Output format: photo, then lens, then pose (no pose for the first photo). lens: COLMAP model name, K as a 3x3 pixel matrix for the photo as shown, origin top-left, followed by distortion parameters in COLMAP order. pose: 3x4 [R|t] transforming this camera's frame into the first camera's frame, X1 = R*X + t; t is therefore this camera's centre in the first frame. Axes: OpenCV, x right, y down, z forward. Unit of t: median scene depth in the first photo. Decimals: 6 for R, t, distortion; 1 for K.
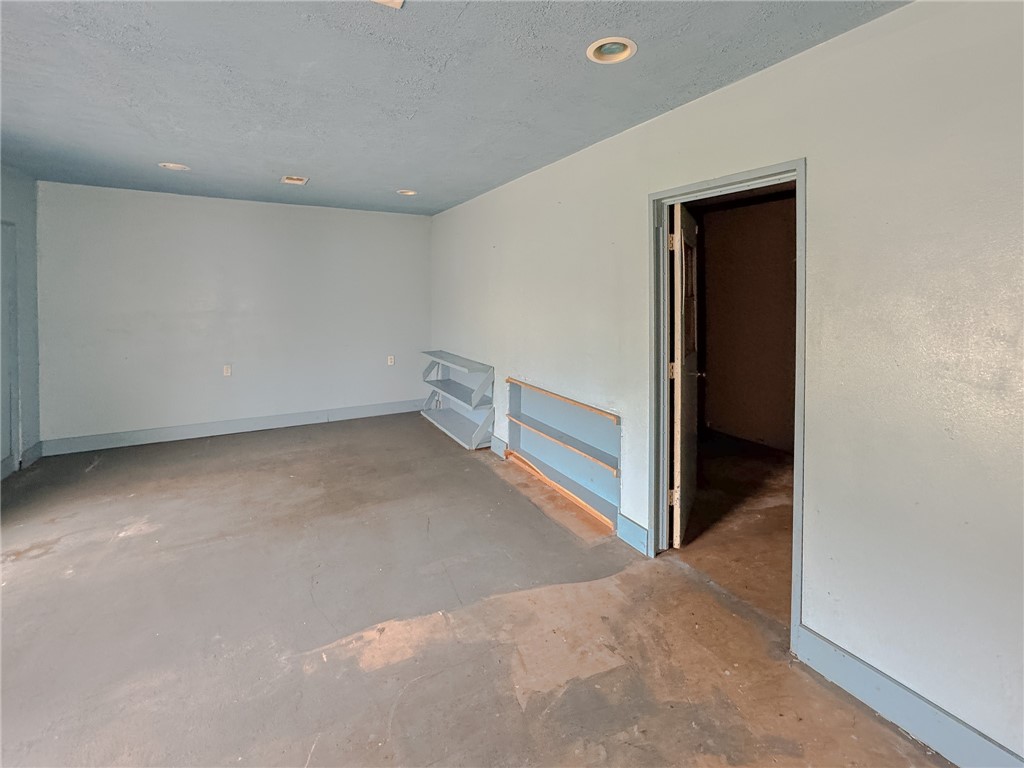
lens RADIAL K [[447.2, 0, 529.7], [0, 447.2, 298.1], [0, 0, 1]] dist [-0.038227, 0.014831]
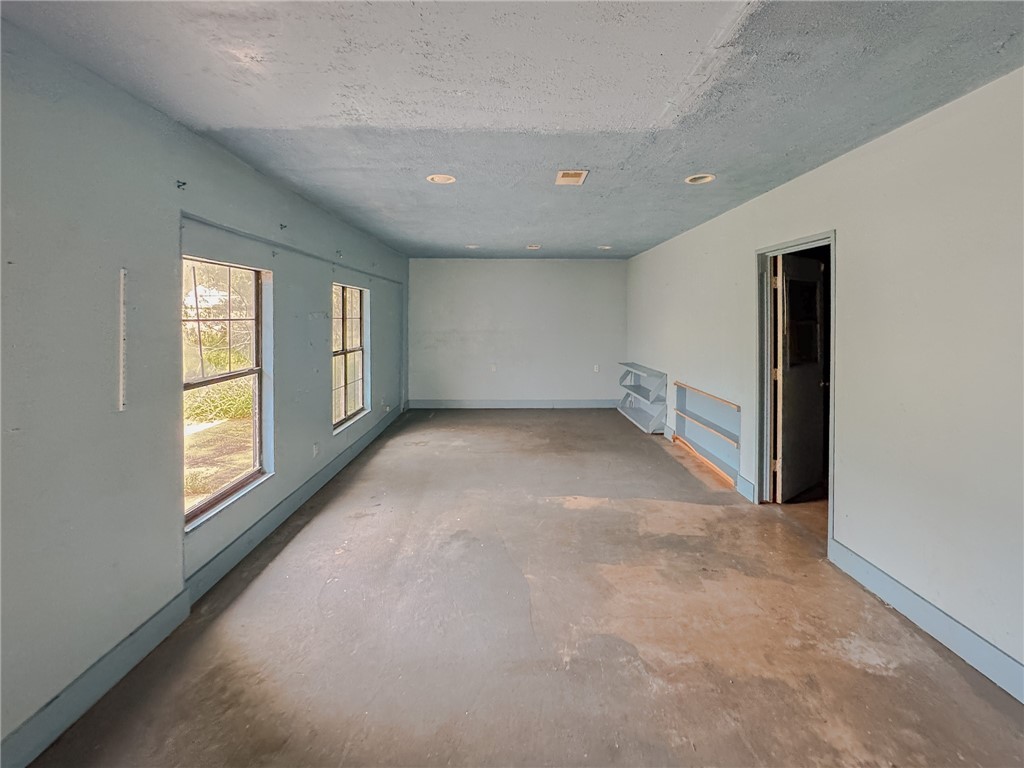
lens RADIAL K [[446.7, 0, 514.5], [0, 446.7, 317.9], [0, 0, 1]] dist [-0.000740, -0.000056]
pose [[0.867046, -0.002199, -0.498224, 0.296919], [-0.003387, 0.999941, -0.010308, 0.002575], [0.498217, 0.010625, 0.866987, -0.605639]]
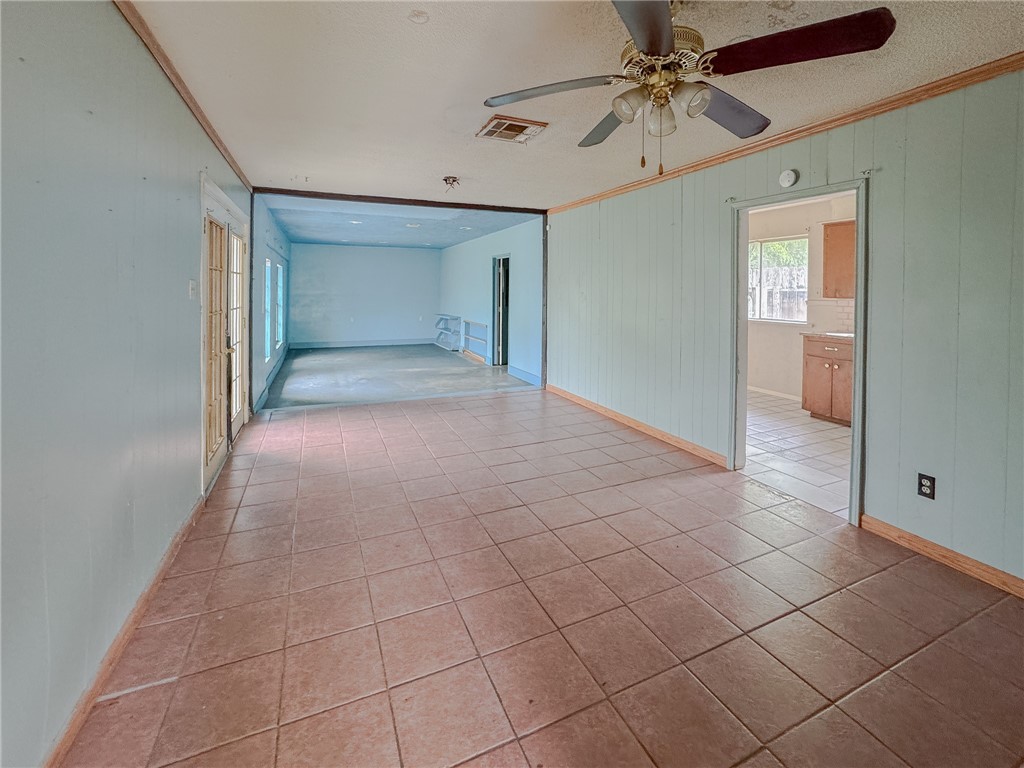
lens RADIAL K [[447.2, 0, 529.7], [0, 447.2, 298.1], [0, 0, 1]] dist [-0.038227, 0.014831]
pose [[0.995004, 0.002322, -0.099813, 0.831732], [-0.001848, 0.999987, 0.004839, 0.060088], [0.099822, -0.004631, 0.994994, -2.135027]]
